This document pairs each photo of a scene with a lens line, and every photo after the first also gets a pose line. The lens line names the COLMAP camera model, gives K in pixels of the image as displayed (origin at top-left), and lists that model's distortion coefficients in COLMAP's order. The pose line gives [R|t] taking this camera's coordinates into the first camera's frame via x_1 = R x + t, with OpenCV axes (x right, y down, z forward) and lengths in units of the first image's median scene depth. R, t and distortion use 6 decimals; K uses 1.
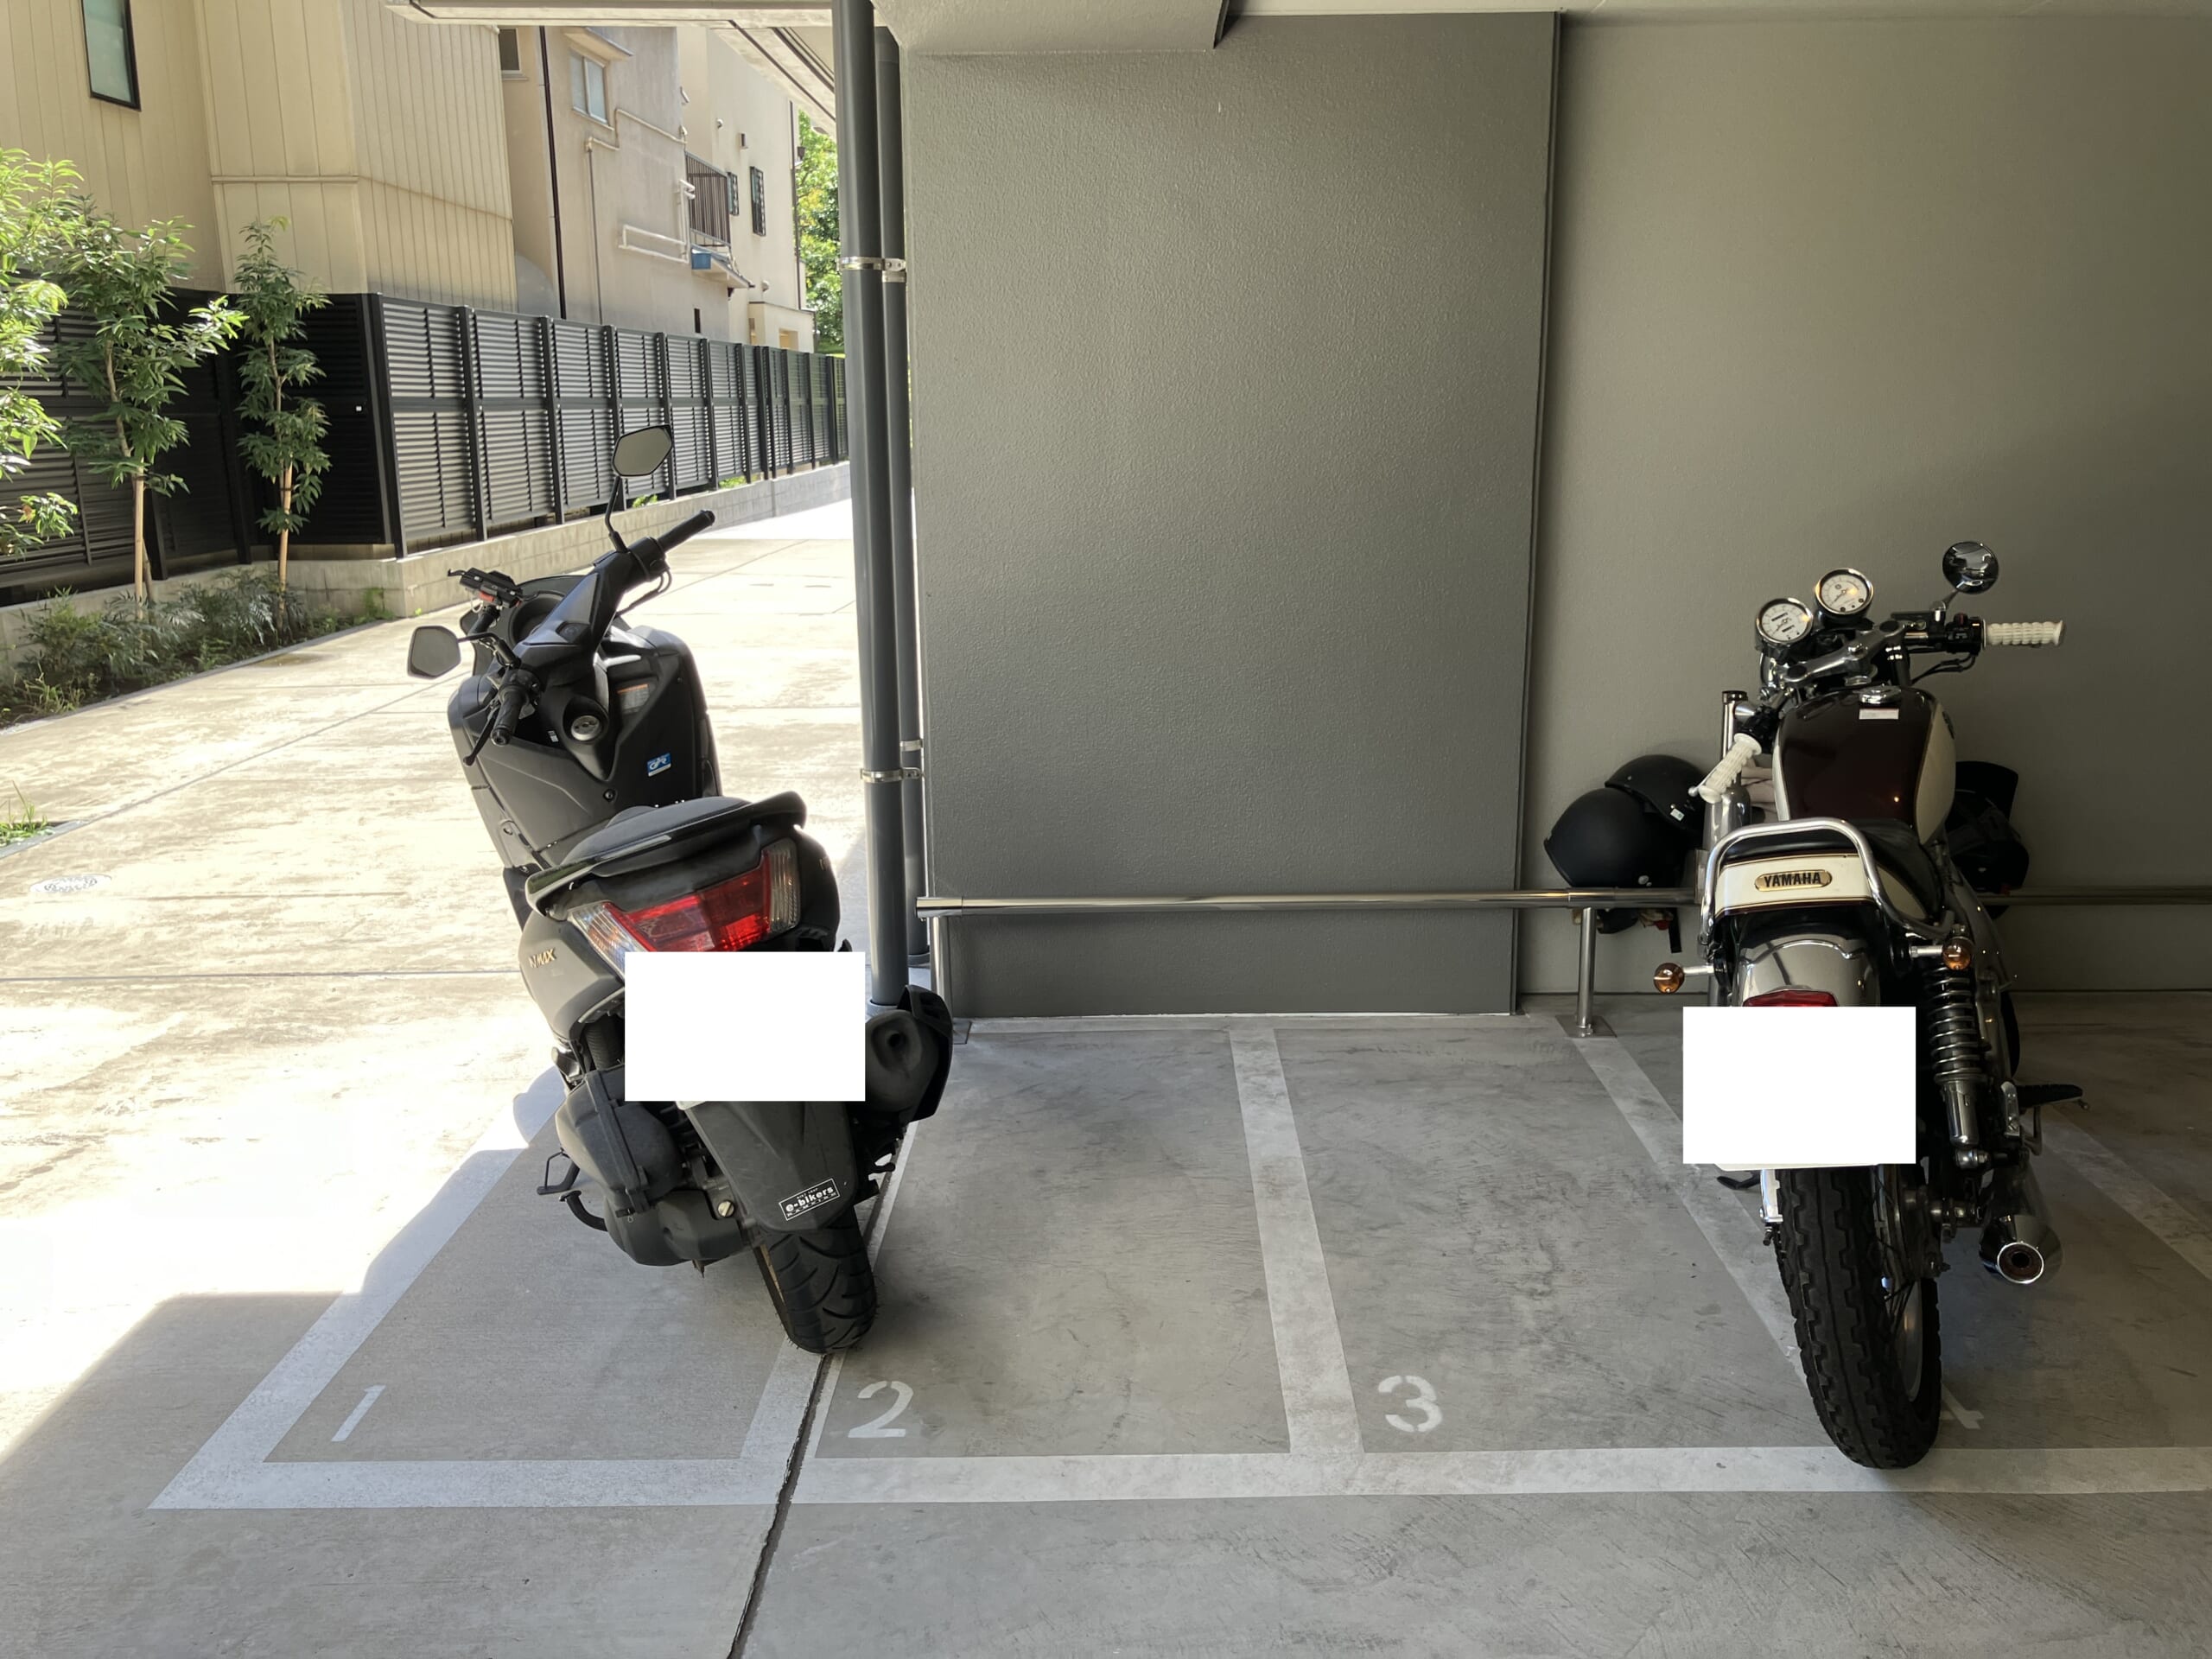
lens RADIAL K [[1850.5, 0, 1107.4], [0, 1850.5, 809.4], [0, 0, 1]] dist [0.017751, -0.019679]
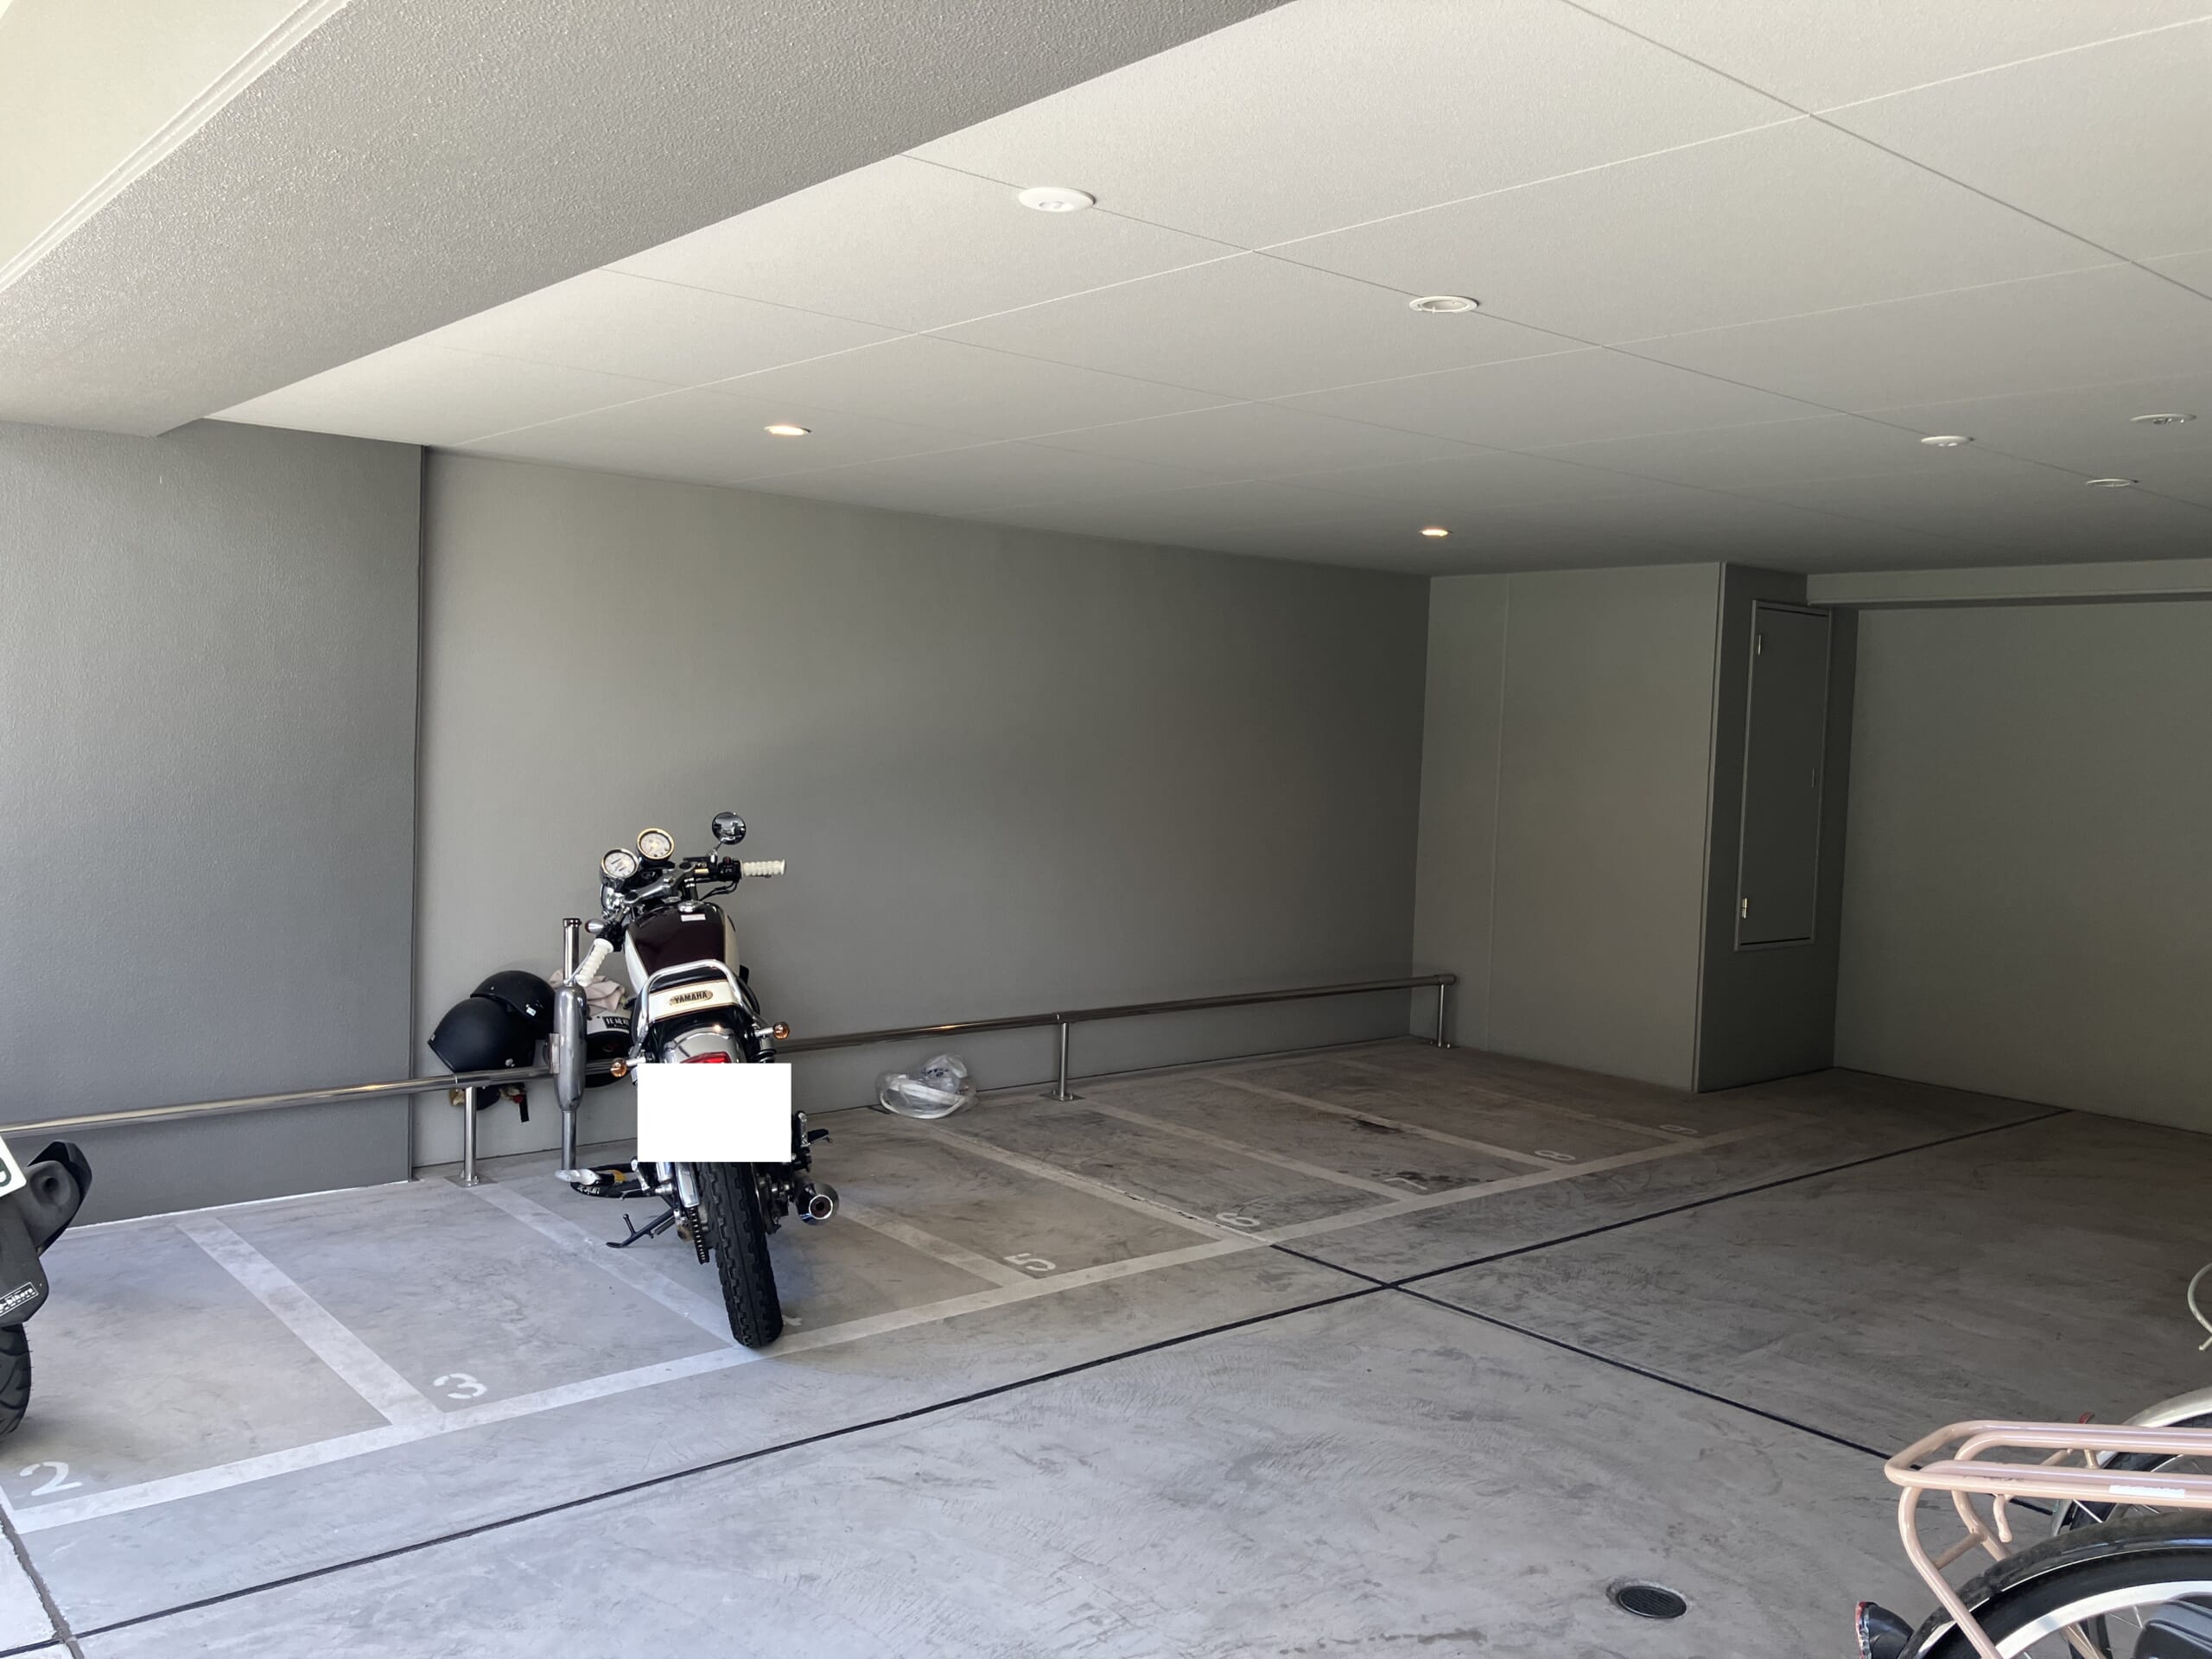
lens RADIAL K [[1850.5, 0, 1104.1], [0, 1850.5, 828.1], [0, 0, 1]] dist [0.017751, -0.019679]
pose [[0.757263, -0.003024, 0.653104, -0.358784], [0.102968, 0.988036, -0.114814, 0.092788], [-0.644943, 0.154193, 0.748514, -0.433014]]
